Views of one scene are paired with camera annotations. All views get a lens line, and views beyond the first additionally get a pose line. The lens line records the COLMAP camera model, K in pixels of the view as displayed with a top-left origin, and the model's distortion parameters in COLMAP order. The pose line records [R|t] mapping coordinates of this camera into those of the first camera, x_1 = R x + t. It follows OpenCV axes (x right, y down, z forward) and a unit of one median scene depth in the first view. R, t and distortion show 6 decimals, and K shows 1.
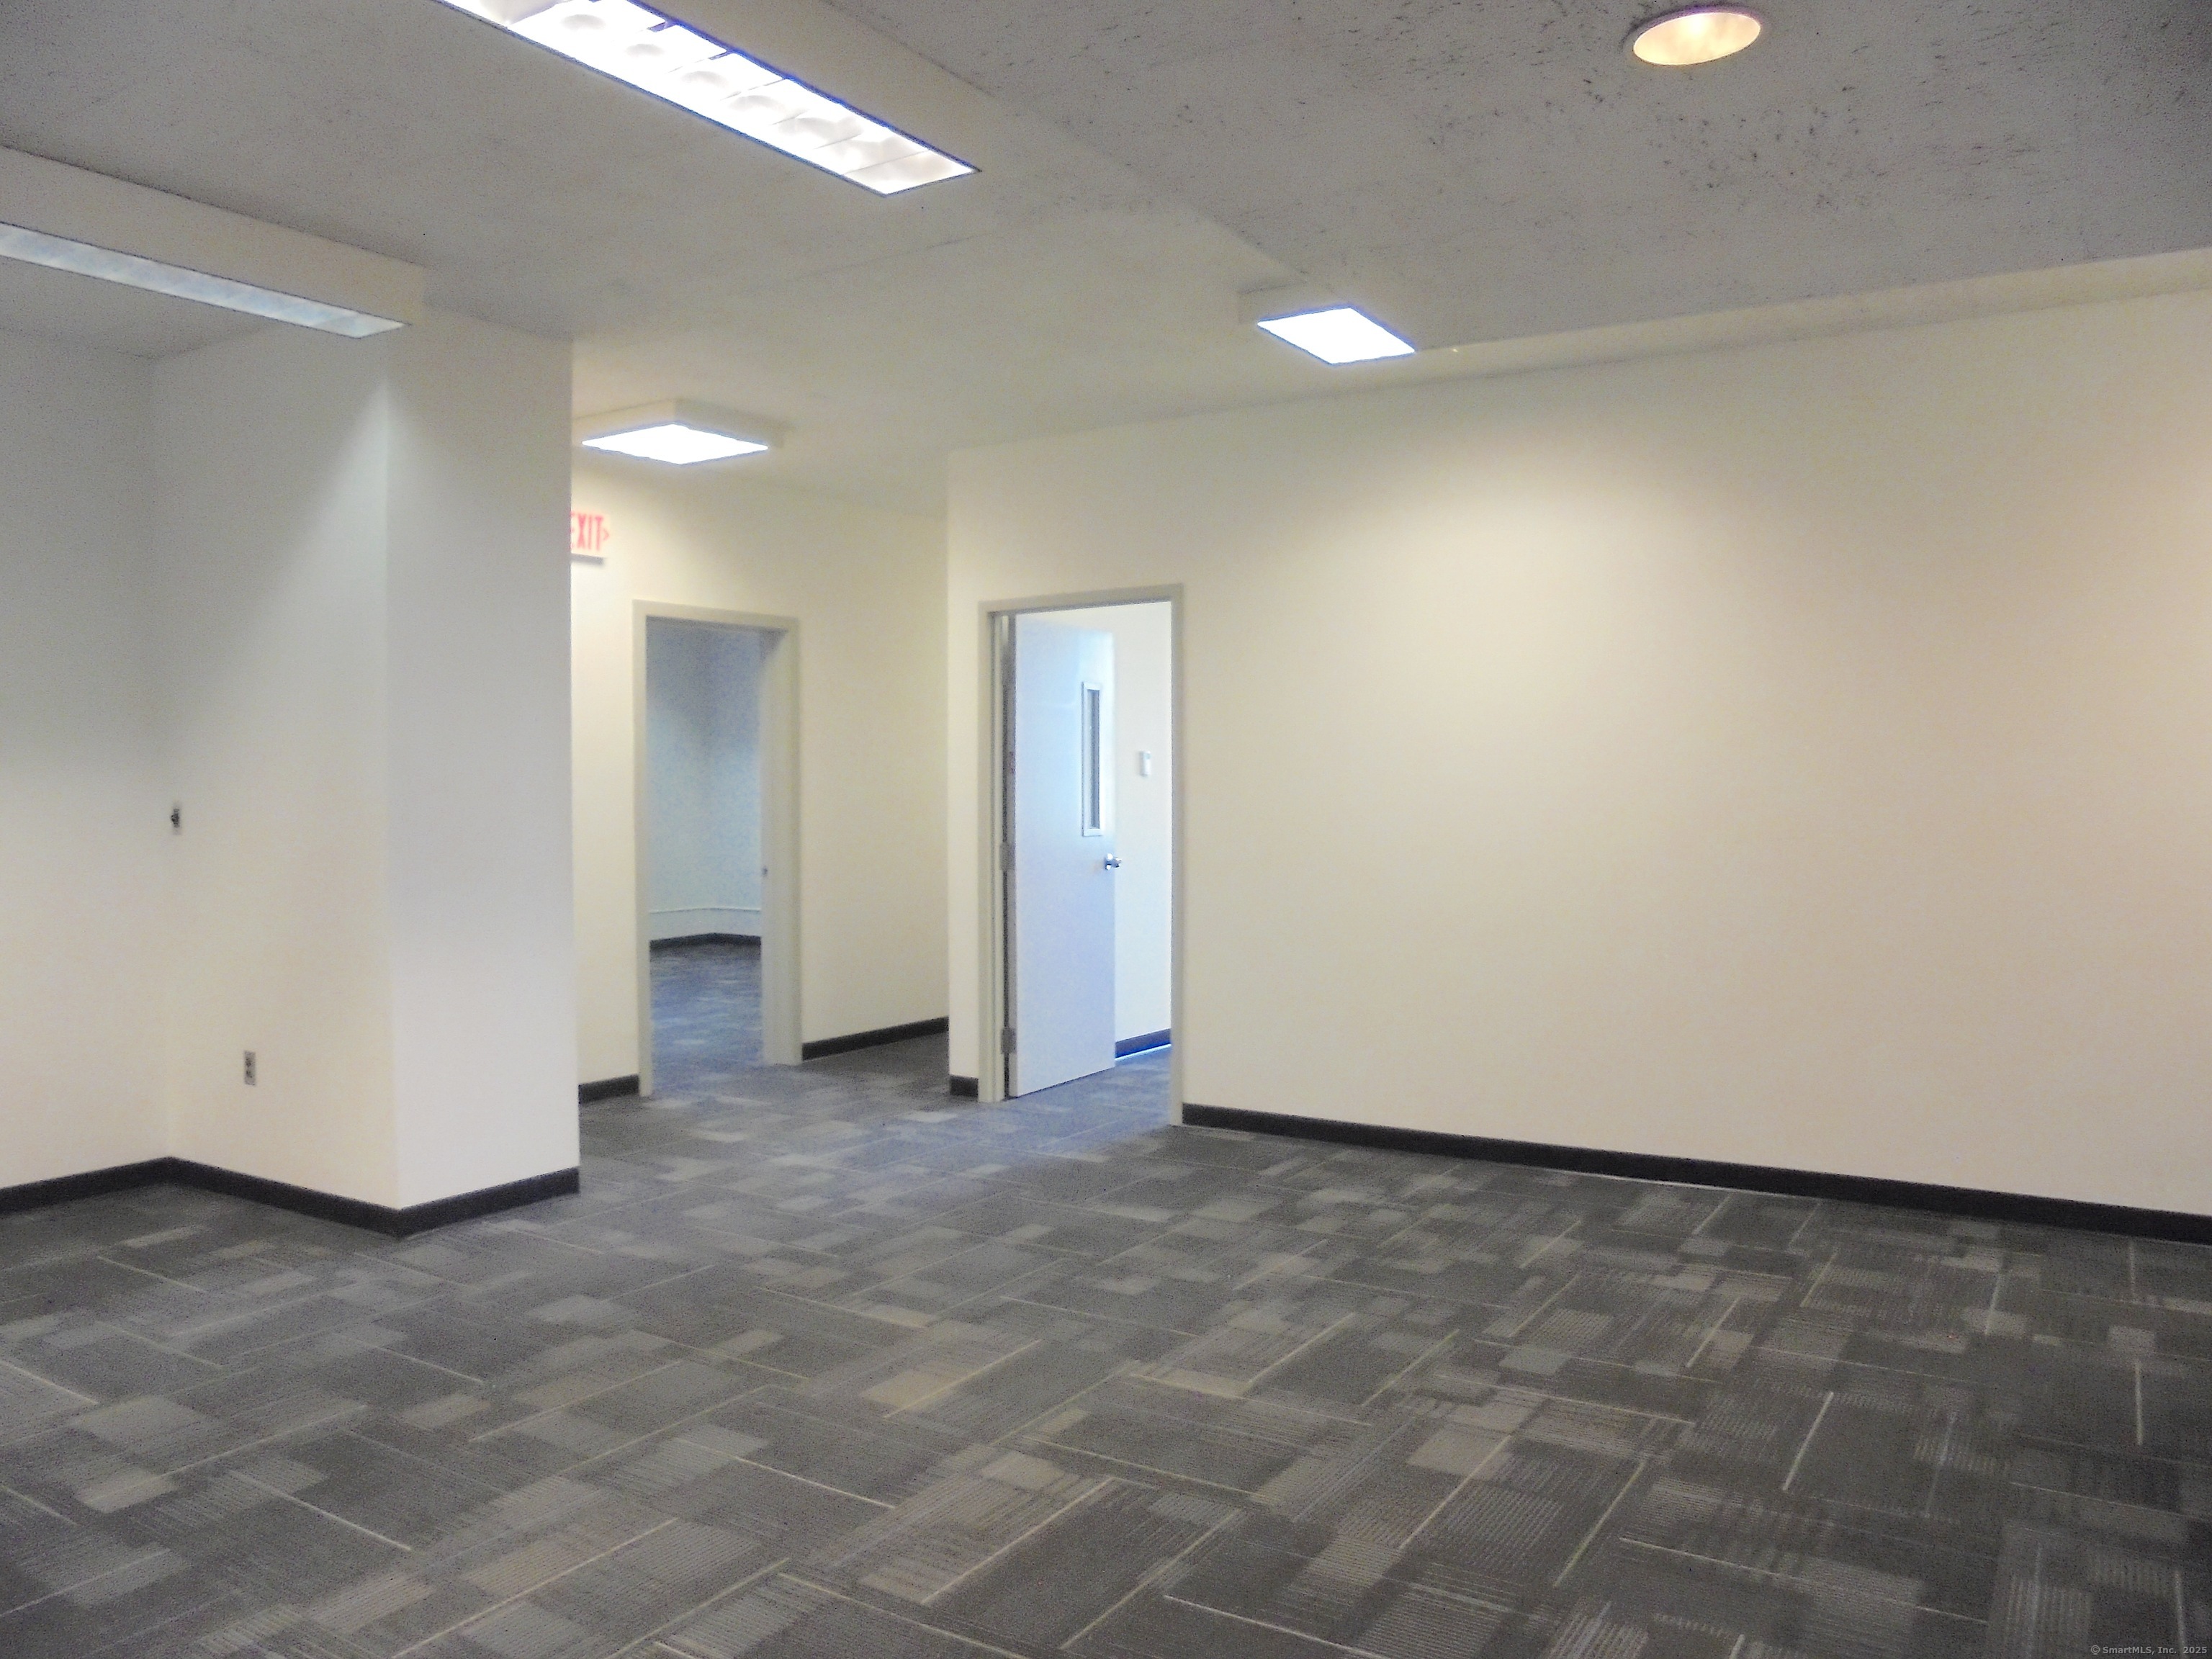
lens RADIAL K [[1651.3, 0, 1106.0], [0, 1651.3, 829.5], [0, 0, 1]] dist [-0.114817, 0.089261]
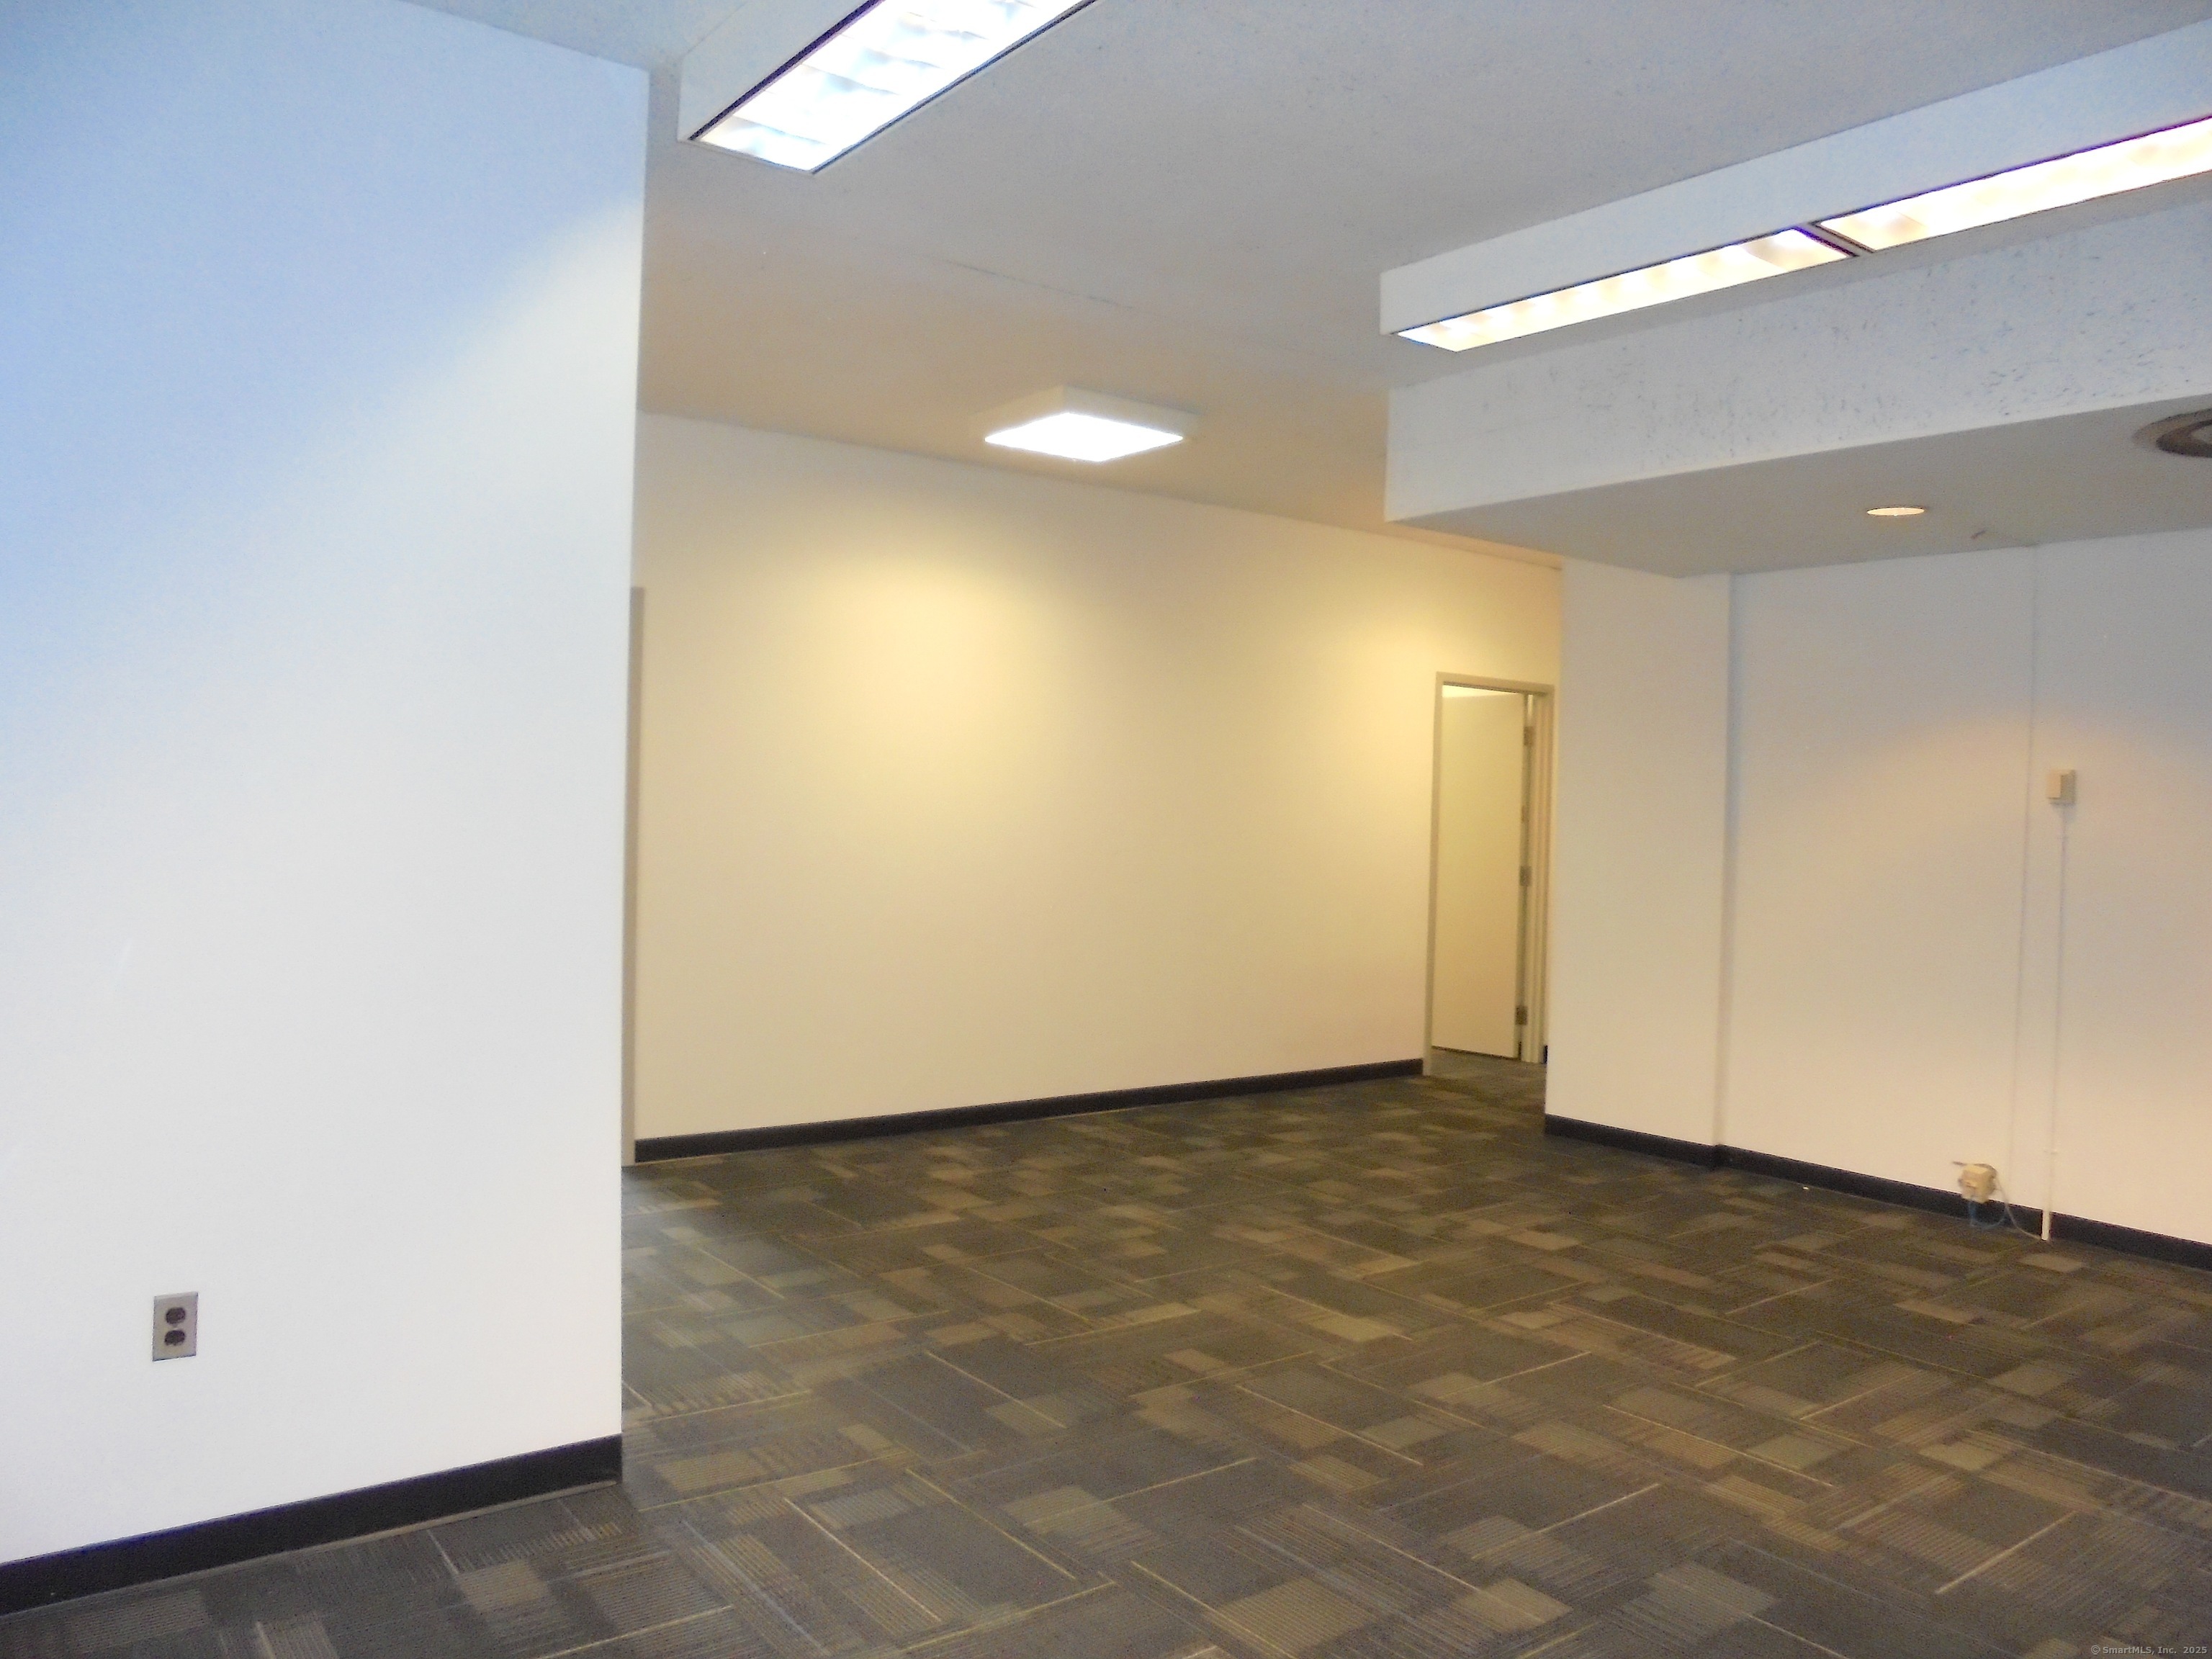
lens RADIAL K [[1651.3, 0, 1106.0], [0, 1651.3, 829.5], [0, 0, 1]] dist [-0.114817, 0.089261]
pose [[0.352061, -0.002358, 0.935974, -1.292177], [-0.003822, 0.999985, 0.003957, -0.027577], [-0.935969, -0.004971, 0.352047, 0.739888]]
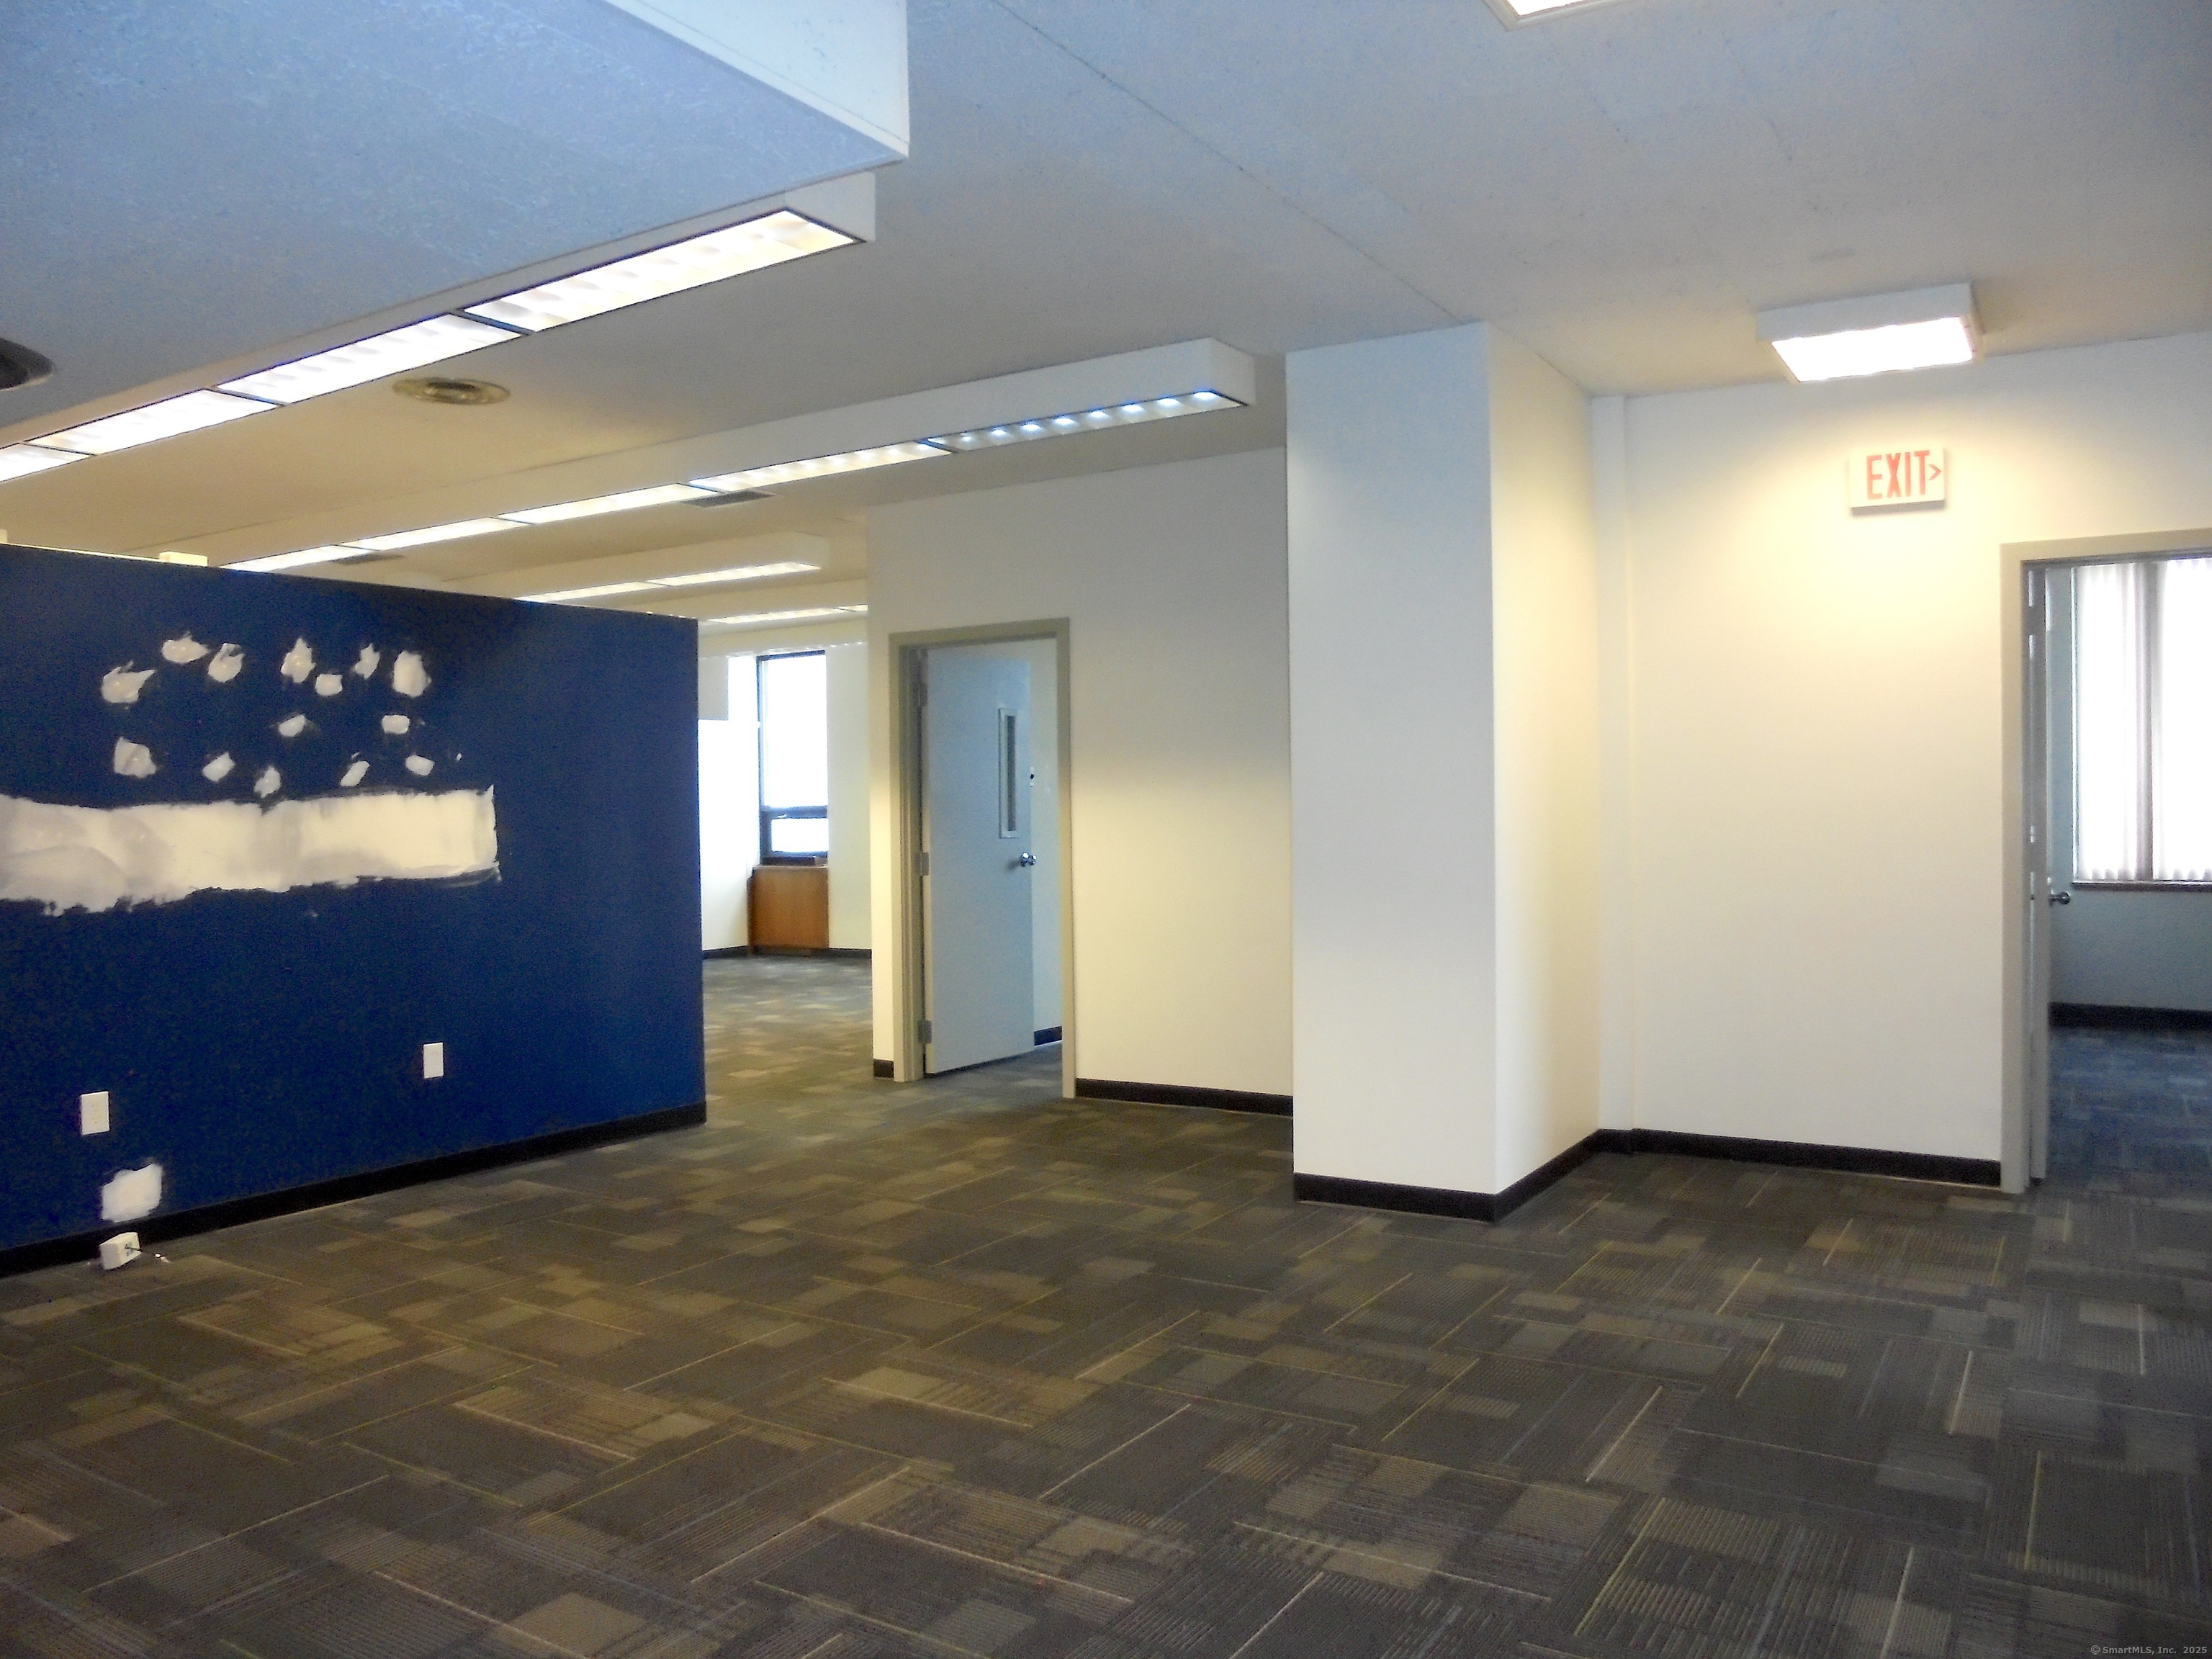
lens RADIAL K [[1651.3, 0, 1106.0], [0, 1651.3, 829.5], [0, 0, 1]] dist [-0.114817, 0.089261]
pose [[0.002178, 0.017208, -0.999850, 0.900151], [-0.011121, 0.999791, 0.017183, -0.027616], [0.999936, 0.011082, 0.002369, 1.115905]]
